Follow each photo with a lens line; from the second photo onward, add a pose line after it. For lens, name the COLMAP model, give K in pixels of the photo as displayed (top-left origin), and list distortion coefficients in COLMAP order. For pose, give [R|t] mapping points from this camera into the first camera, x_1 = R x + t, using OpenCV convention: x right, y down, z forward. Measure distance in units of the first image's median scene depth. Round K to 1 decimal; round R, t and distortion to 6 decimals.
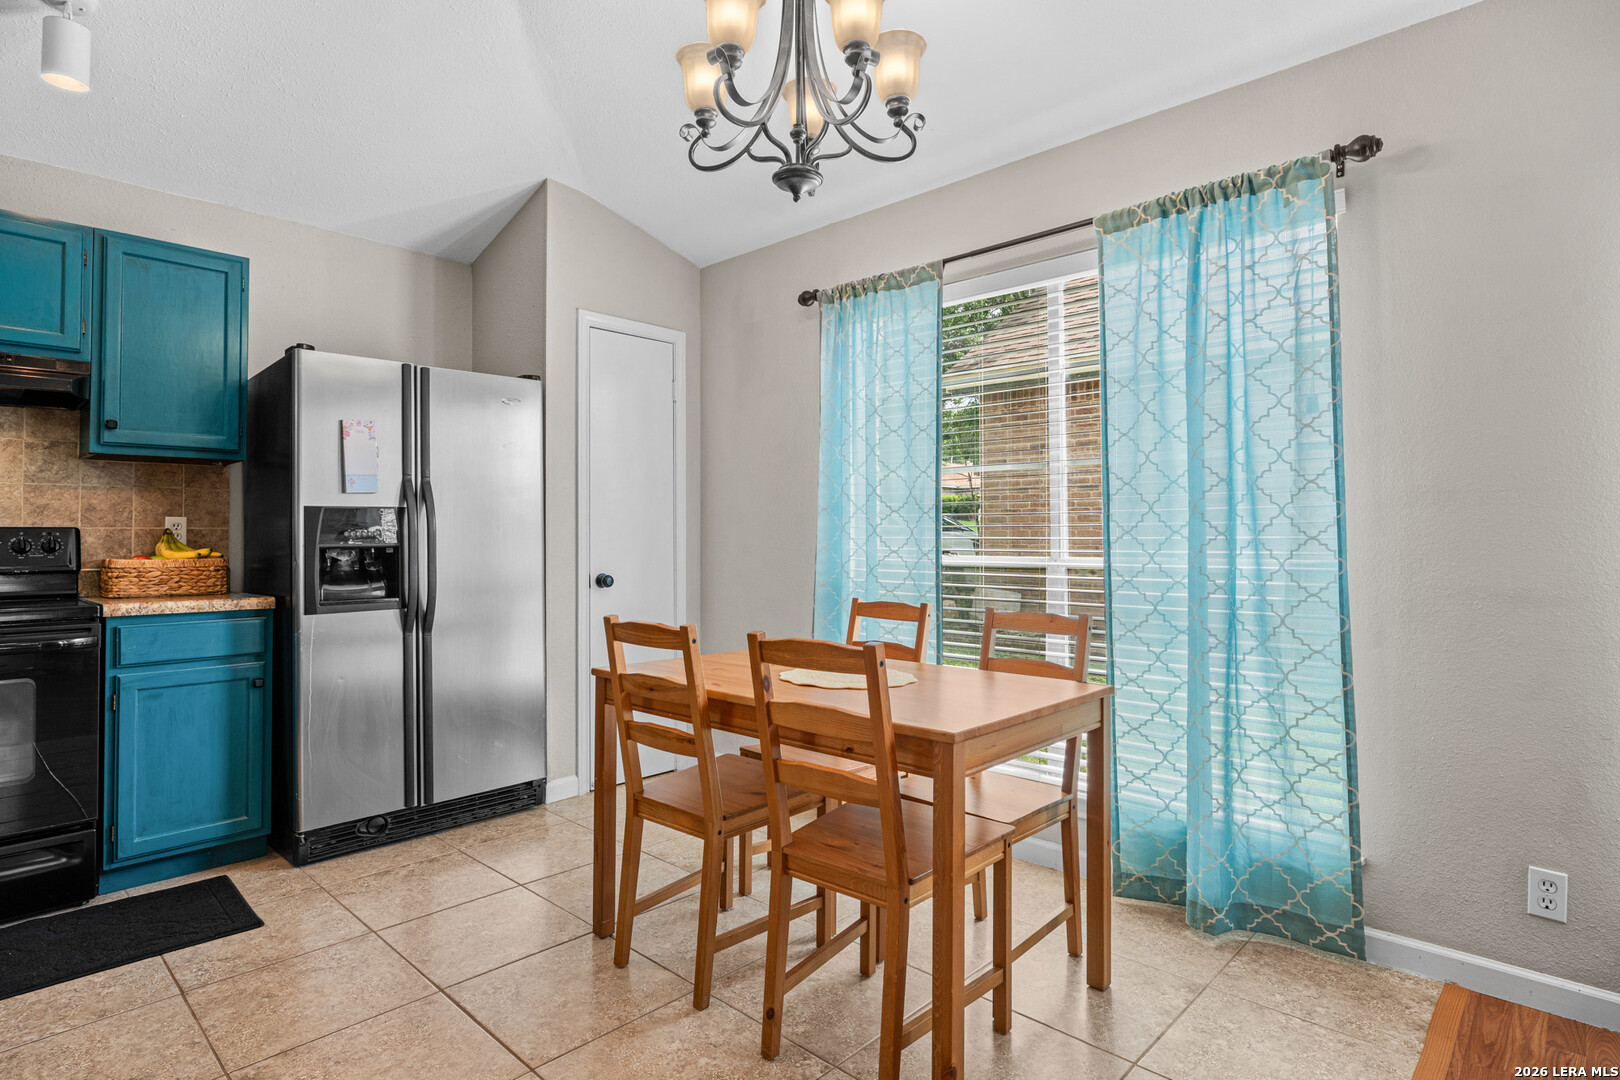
lens RADIAL K [[849.2, 0, 803.1], [0, 849.2, 522.0], [0, 0, 1]] dist [-0.010717, -0.001558]
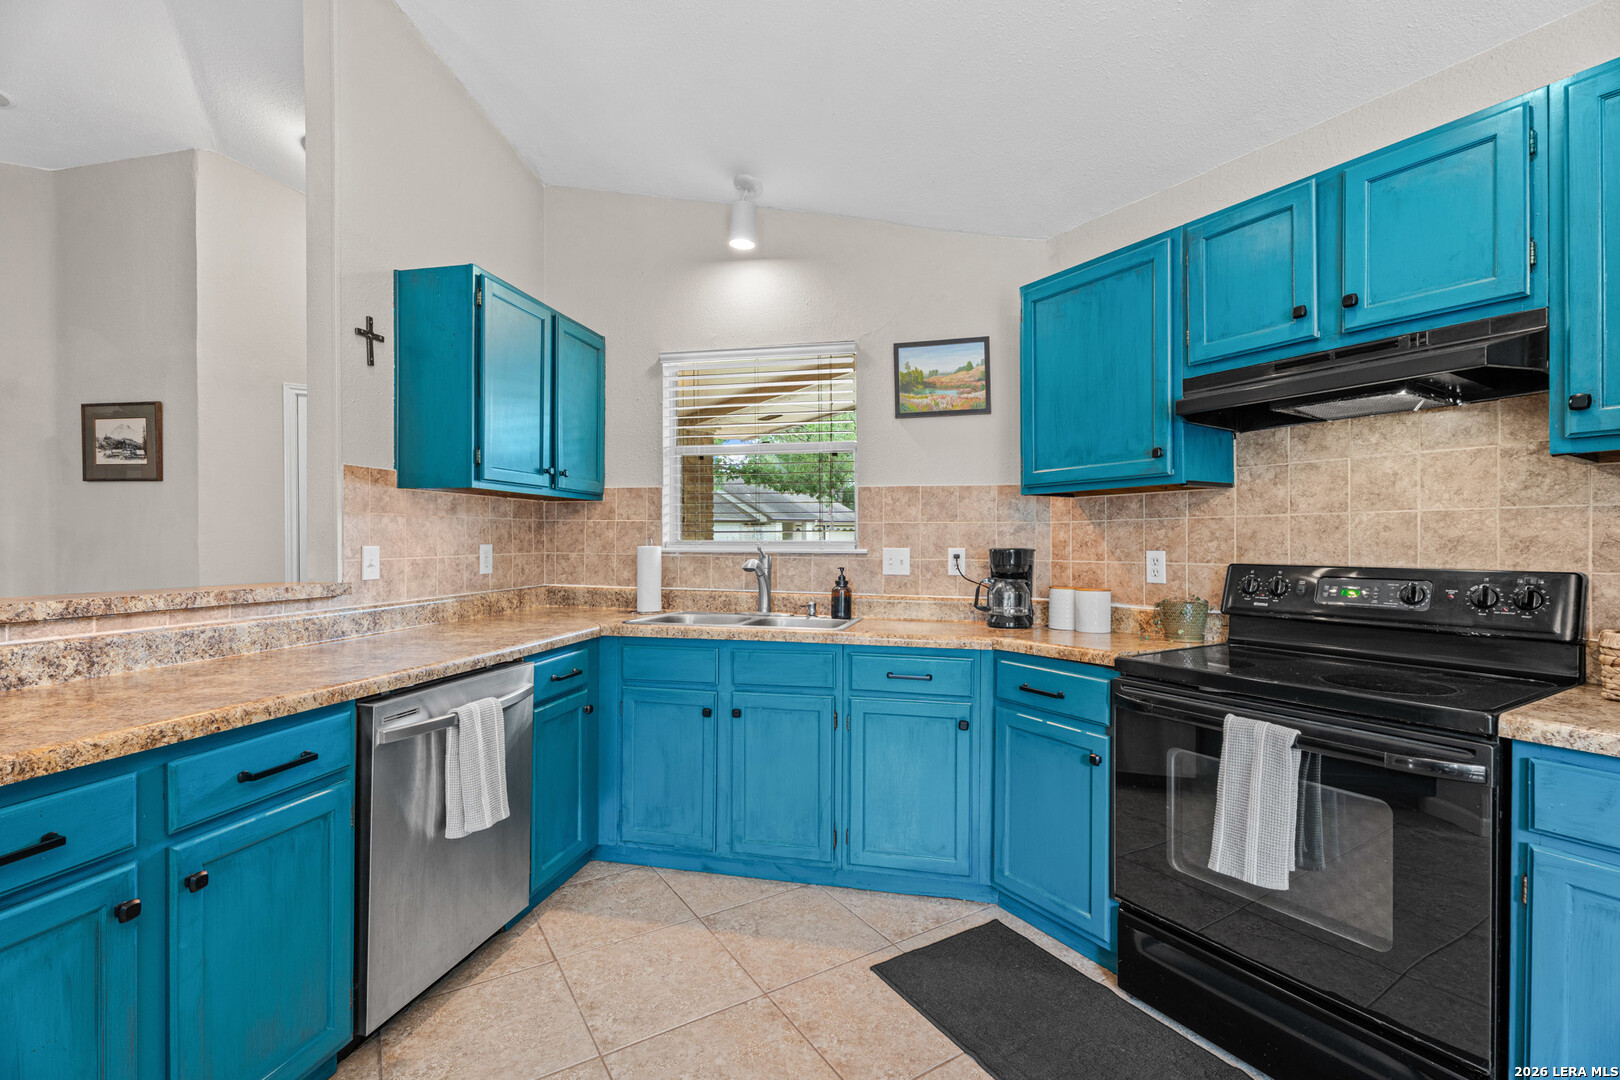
lens RADIAL K [[718.4, 0, 810.0], [0, 718.4, 540.0], [0, 0, 1]] dist [0.000238, 0.000053]
pose [[-0.233851, 0.002959, -0.972268, -0.202033], [0.018173, 0.999834, -0.001328, -0.028369], [0.972103, -0.017980, -0.233866, 0.569653]]
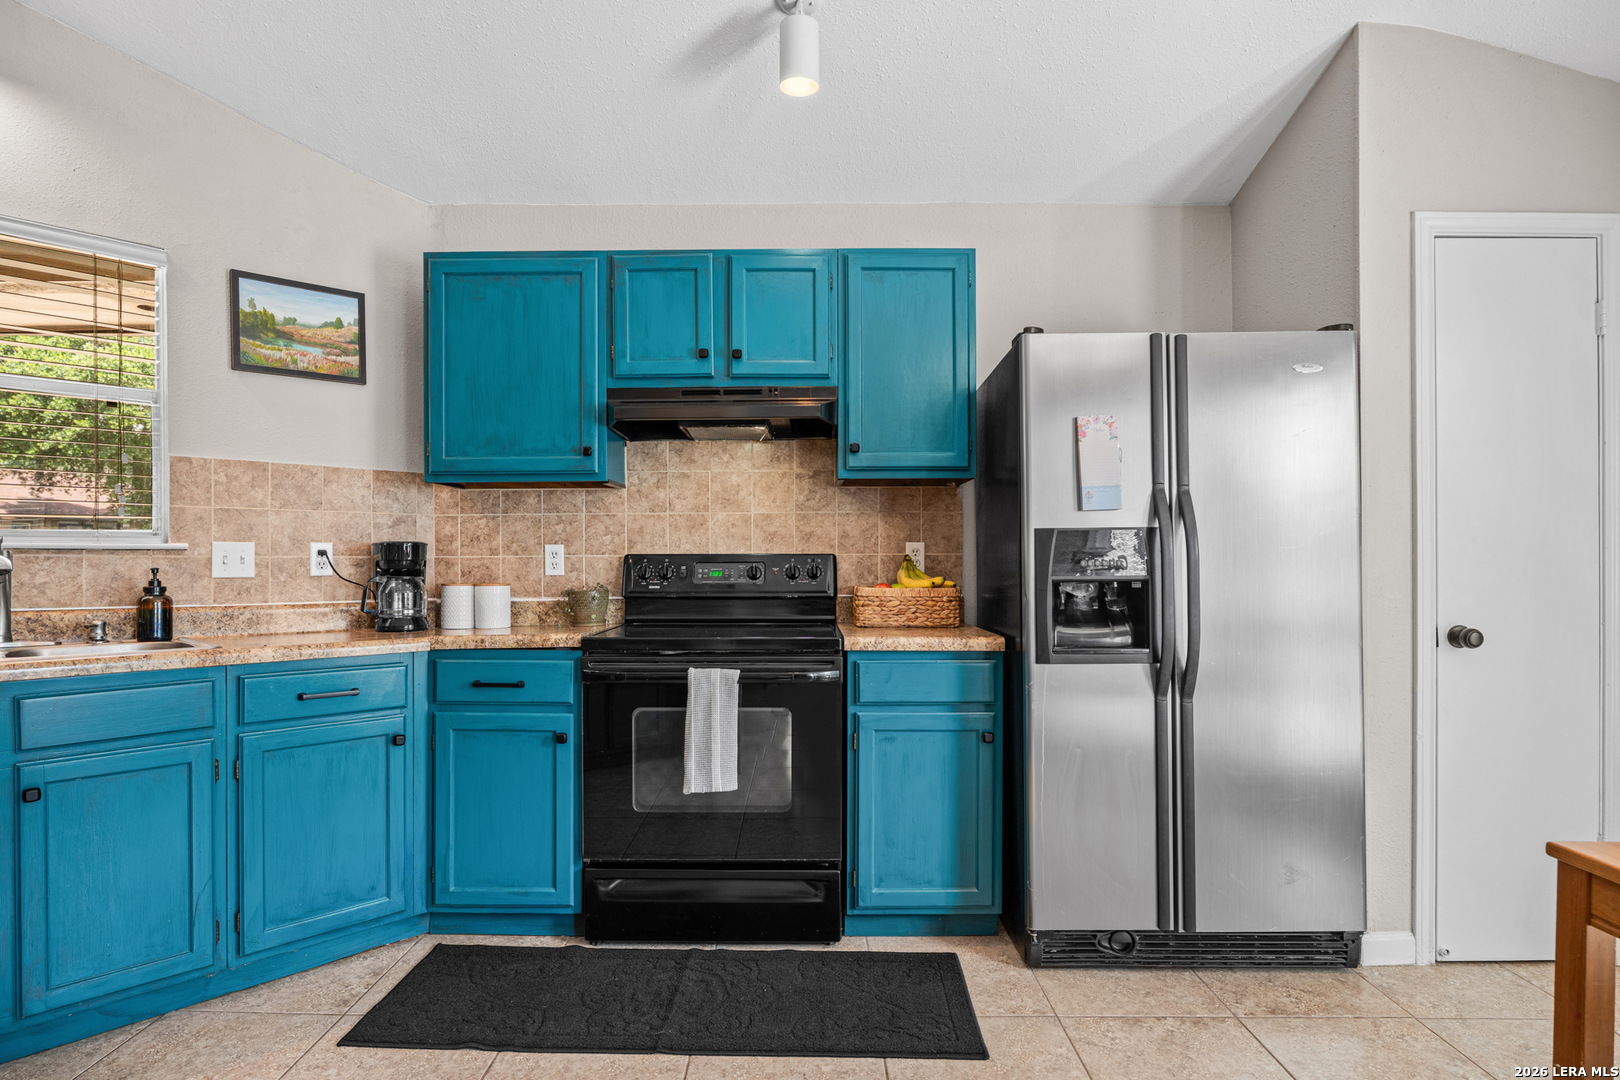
lens RADIAL K [[838.6, 0, 809.0], [0, 838.6, 553.1], [0, 0, 1]] dist [-0.012643, 0.000809]
pose [[0.694930, 0.000115, -0.719077, -0.158048], [0.012539, 0.999846, 0.012278, -0.007678], [0.718968, -0.017548, 0.694822, 0.278156]]
